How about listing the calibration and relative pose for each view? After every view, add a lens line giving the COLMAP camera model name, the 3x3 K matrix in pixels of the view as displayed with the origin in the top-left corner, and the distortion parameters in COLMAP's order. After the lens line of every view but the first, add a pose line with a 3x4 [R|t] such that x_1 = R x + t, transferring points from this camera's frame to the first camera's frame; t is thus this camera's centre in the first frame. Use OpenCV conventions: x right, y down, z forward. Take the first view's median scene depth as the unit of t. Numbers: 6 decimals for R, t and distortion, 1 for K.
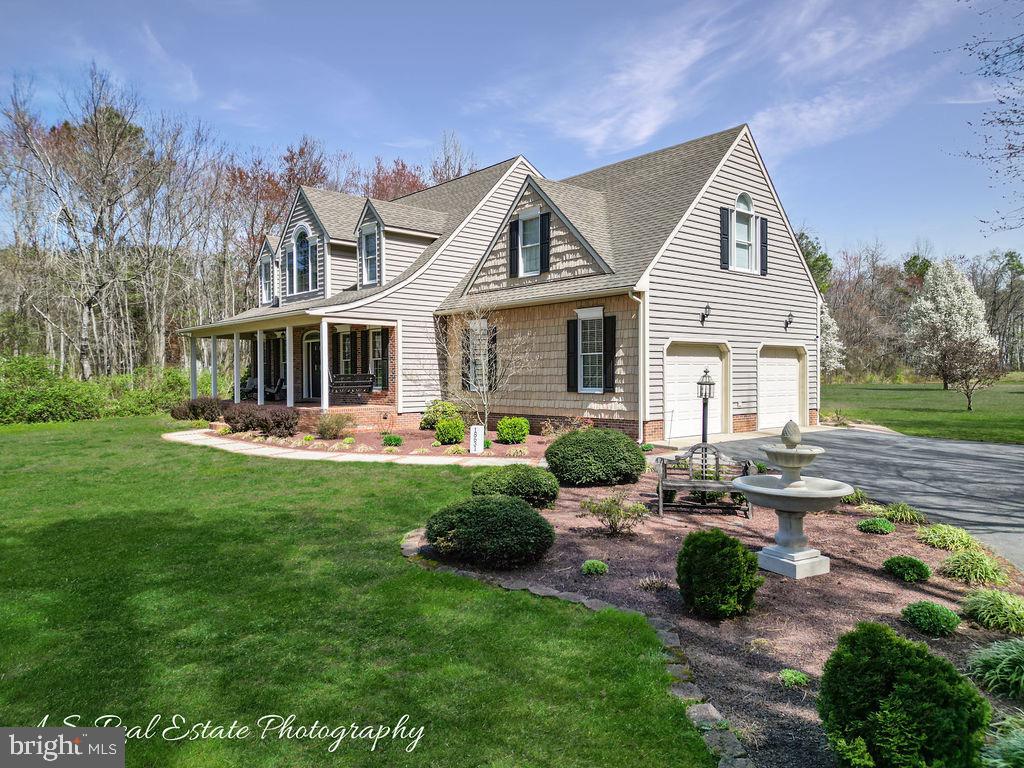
lens RADIAL K [[709.6, 0, 512.0], [0, 709.6, 384.0], [0, 0, 1]] dist [0.061884, -0.072942]
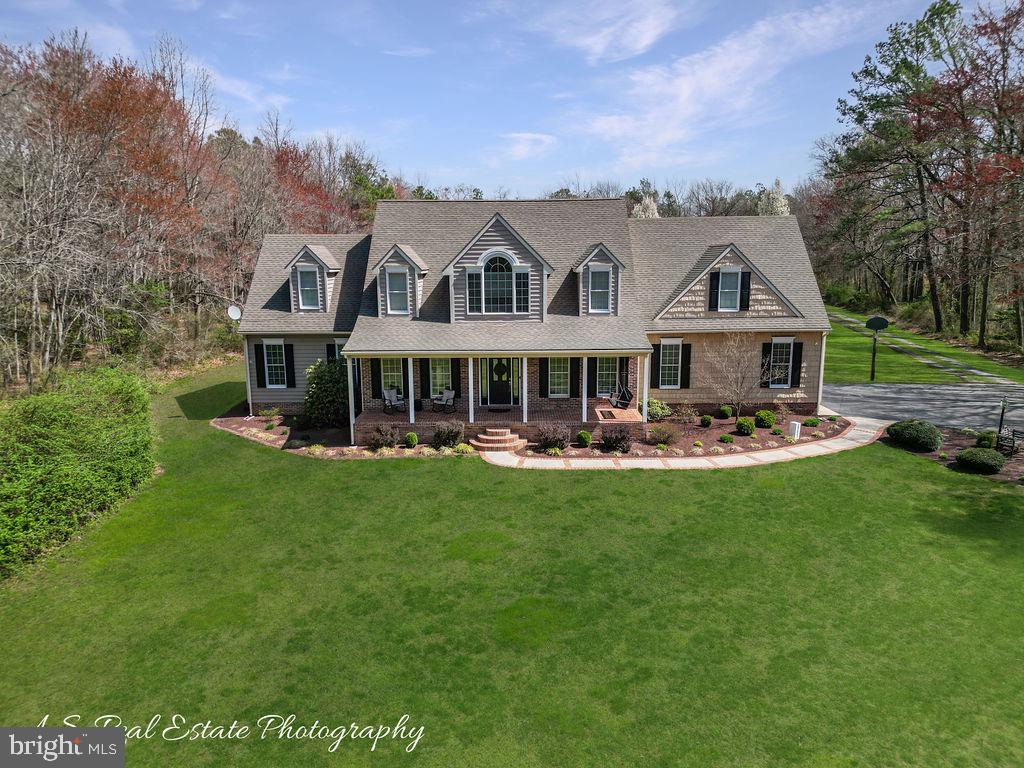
lens RADIAL K [[709.6, 0, 512.0], [0, 709.6, 384.0], [0, 0, 1]] dist [0.061884, -0.072942]
pose [[0.680034, -0.134933, 0.720658, -1.427914], [0.015674, 0.985370, 0.169707, -0.272527], [-0.733013, -0.104111, 0.672200, 0.324808]]
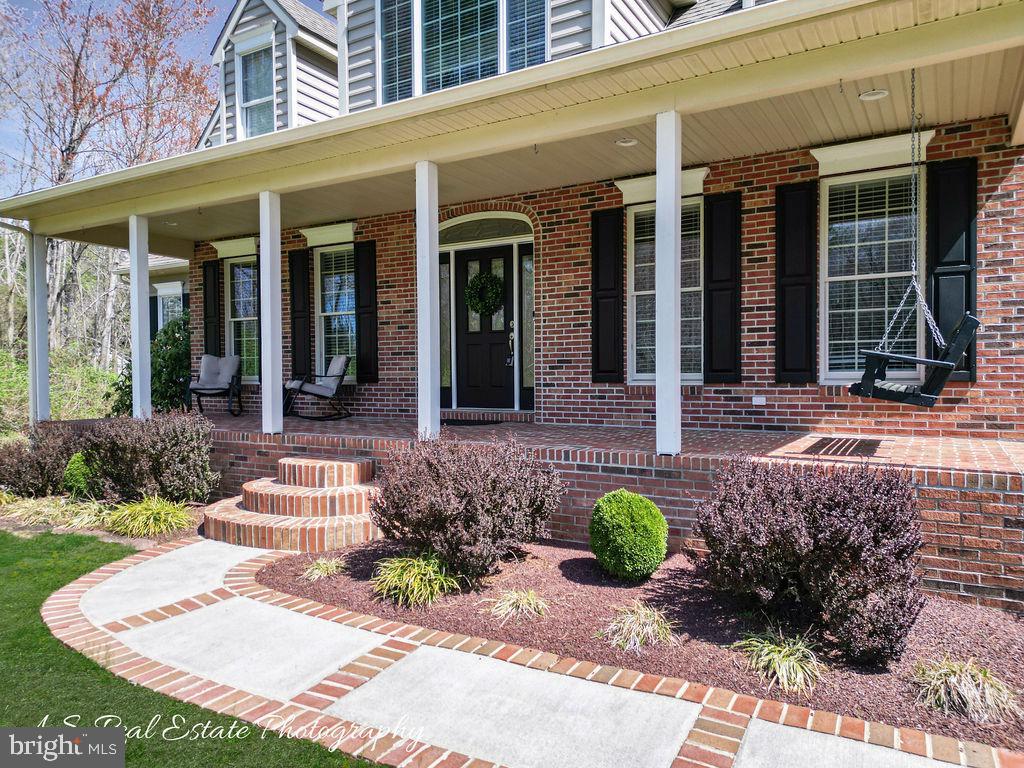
lens RADIAL K [[711.1, 0, 521.6], [0, 711.1, 384.6], [0, 0, 1]] dist [0.068975, -0.065188]
pose [[0.953829, -0.005637, 0.300296, -0.486750], [0.007166, 0.999966, -0.003992, 0.009960], [-0.300263, 0.005960, 0.953838, 0.897010]]
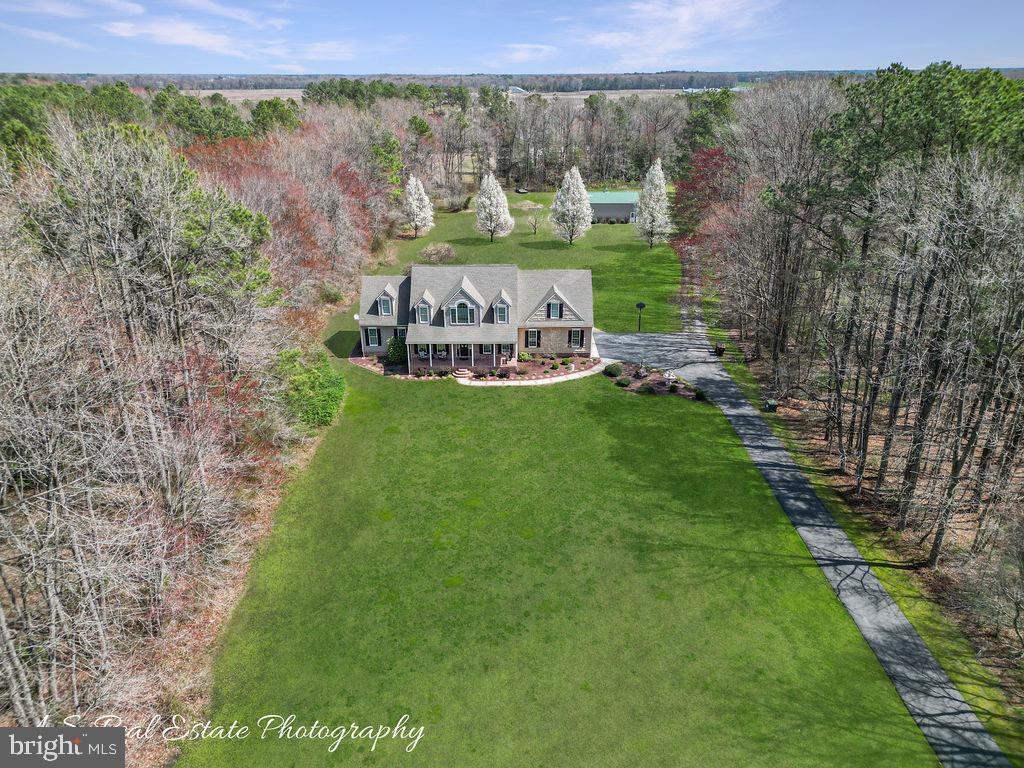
lens RADIAL K [[711.1, 0, 521.6], [0, 711.1, 384.6], [0, 0, 1]] dist [0.068975, -0.065188]
pose [[0.663793, -0.298653, 0.685701, -2.871870], [0.007701, 0.919495, 0.393025, -1.355345], [-0.747877, -0.255607, 0.612655, -1.305160]]
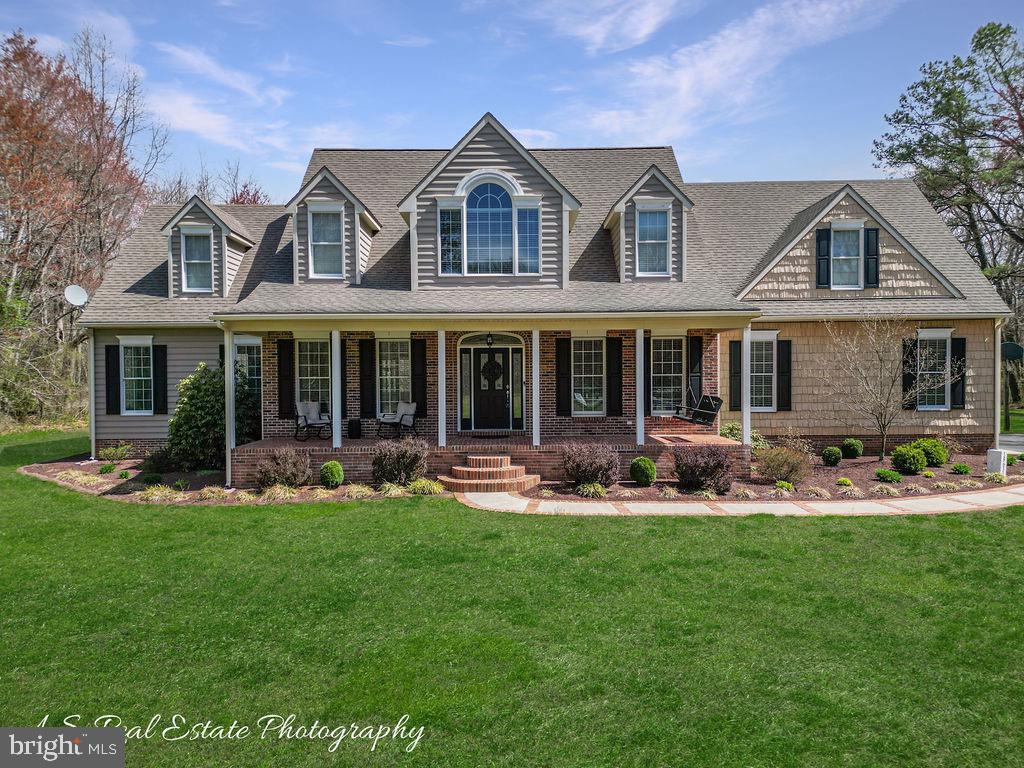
lens RADIAL K [[709.6, 0, 512.0], [0, 709.6, 384.0], [0, 0, 1]] dist [0.061884, -0.072942]
pose [[0.667629, -0.013885, 0.744364, -1.030164], [0.015011, 0.999874, 0.005187, -0.038455], [-0.744342, 0.007711, 0.667754, 0.718414]]
